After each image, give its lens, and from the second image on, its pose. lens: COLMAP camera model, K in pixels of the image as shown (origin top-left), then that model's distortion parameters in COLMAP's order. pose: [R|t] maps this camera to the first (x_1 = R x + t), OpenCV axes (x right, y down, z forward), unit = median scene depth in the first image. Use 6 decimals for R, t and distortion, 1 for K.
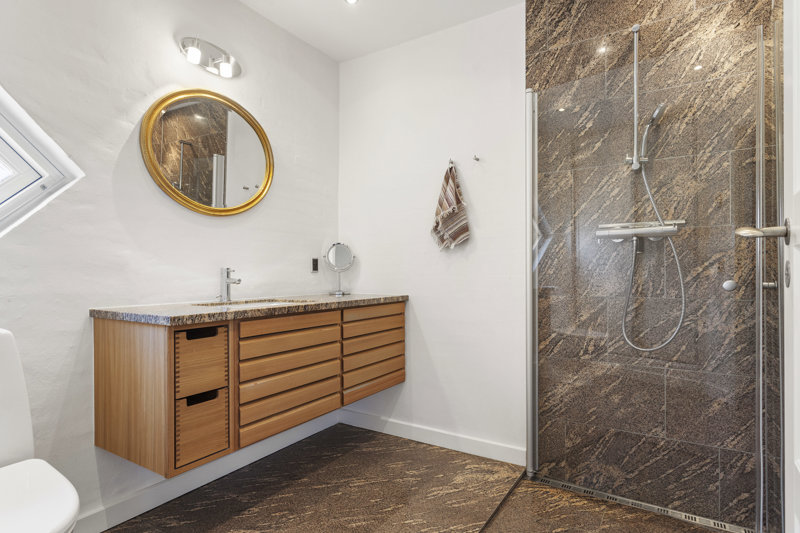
lens RADIAL K [[436.8, 0, 400.8], [0, 436.8, 269.5], [0, 0, 1]] dist [-0.000174, 0.000485]
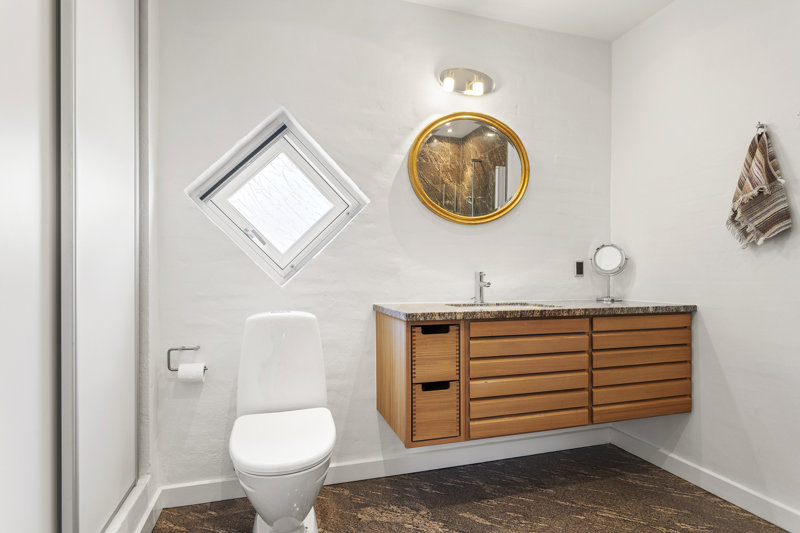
lens RADIAL K [[429.2, 0, 402.1], [0, 429.2, 276.0], [0, 0, 1]] dist [-0.000695, 0.000530]
pose [[0.757388, 0.002531, -0.652960, 0.153899], [0.002149, 0.999977, 0.006369, -0.000612], [0.652961, -0.006227, 0.757366, 0.071222]]
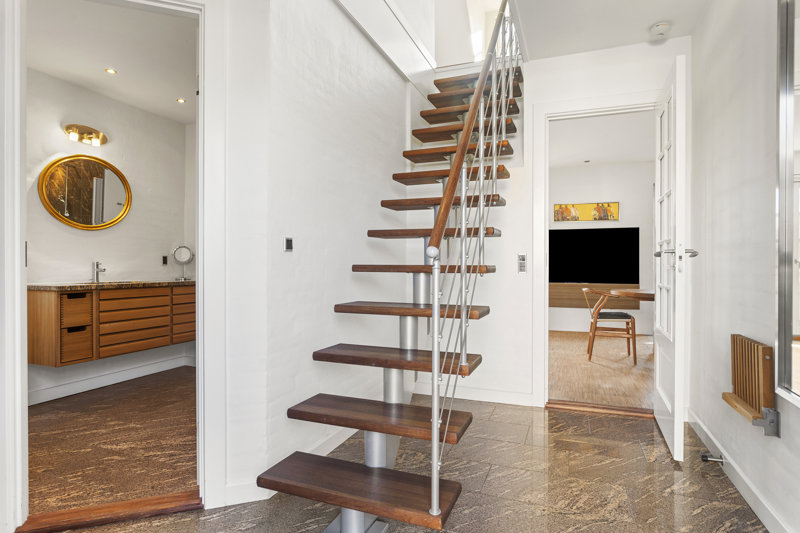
lens RADIAL K [[436.1, 0, 400.0], [0, 436.1, 266.5], [0, 0, 1]] dist [0.000408, 0.000362]
pose [[0.983366, 0.004393, 0.181581, 0.439572], [-0.005184, 0.999979, 0.003879, 0.001232], [-0.181560, -0.004756, 0.983368, -0.846151]]
